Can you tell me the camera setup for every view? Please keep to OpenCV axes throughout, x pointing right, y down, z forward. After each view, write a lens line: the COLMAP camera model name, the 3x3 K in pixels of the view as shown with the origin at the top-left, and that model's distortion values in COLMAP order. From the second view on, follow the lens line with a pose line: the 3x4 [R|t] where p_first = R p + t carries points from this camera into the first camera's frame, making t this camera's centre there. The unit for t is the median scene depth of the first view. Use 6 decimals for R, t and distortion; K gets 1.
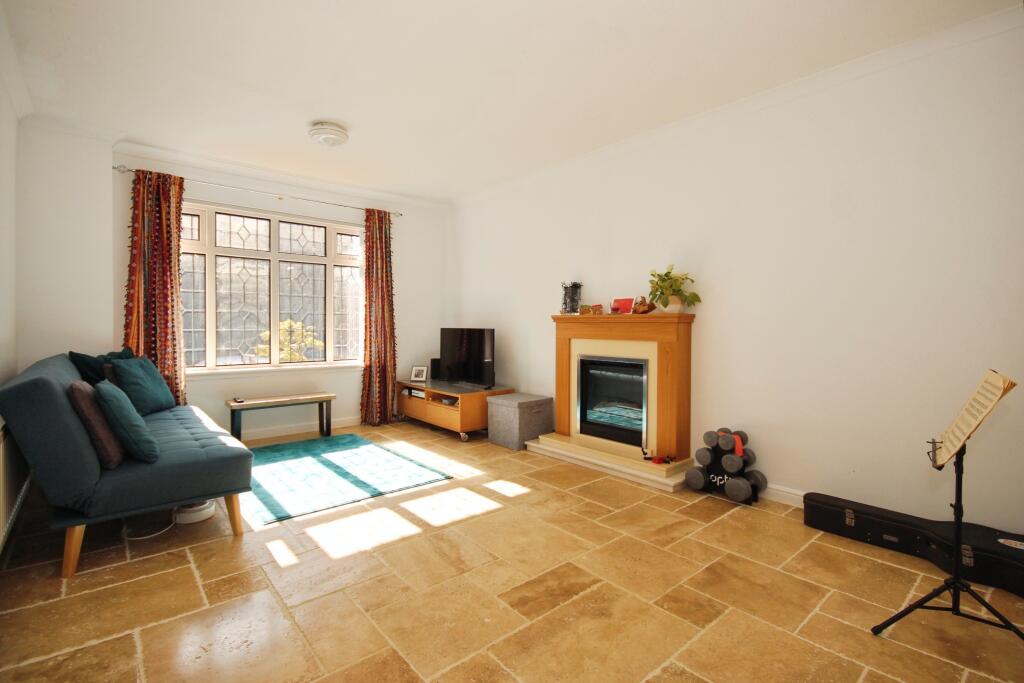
lens RADIAL K [[482.8, 0, 512.4], [0, 482.8, 333.4], [0, 0, 1]] dist [-0.003867, -0.003877]
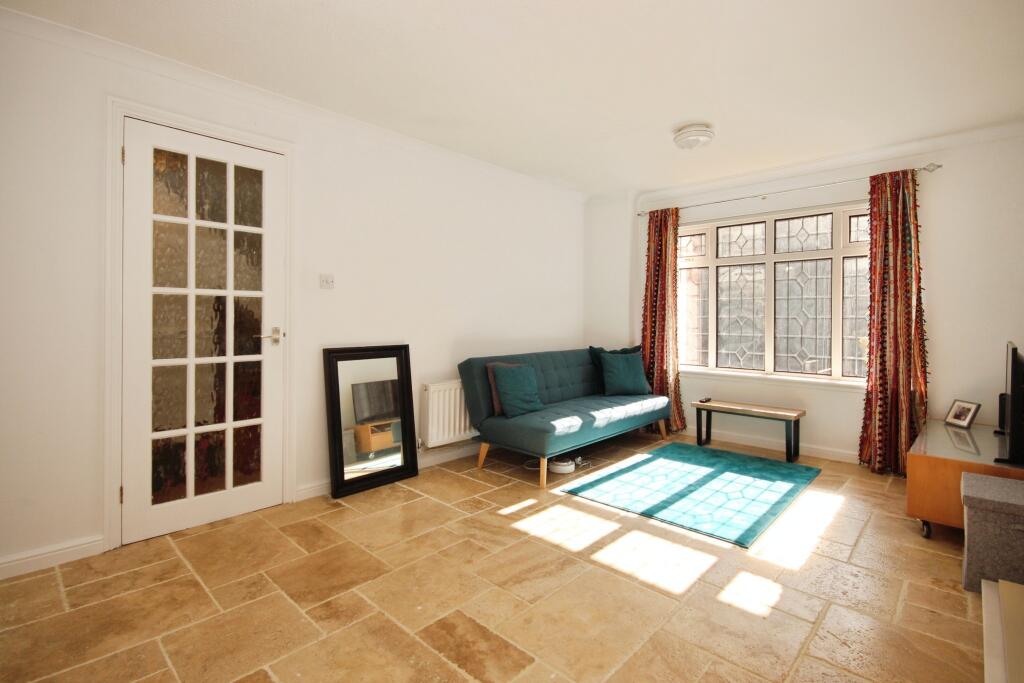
lens RADIAL K [[482.8, 0, 521.9], [0, 482.8, 321.1], [0, 0, 1]] dist [-0.003867, -0.003877]
pose [[0.104002, 0.000892, -0.994577, 0.522557], [-0.022685, 0.999742, -0.001475, -0.031031], [0.994318, 0.022716, 0.103996, 0.540810]]
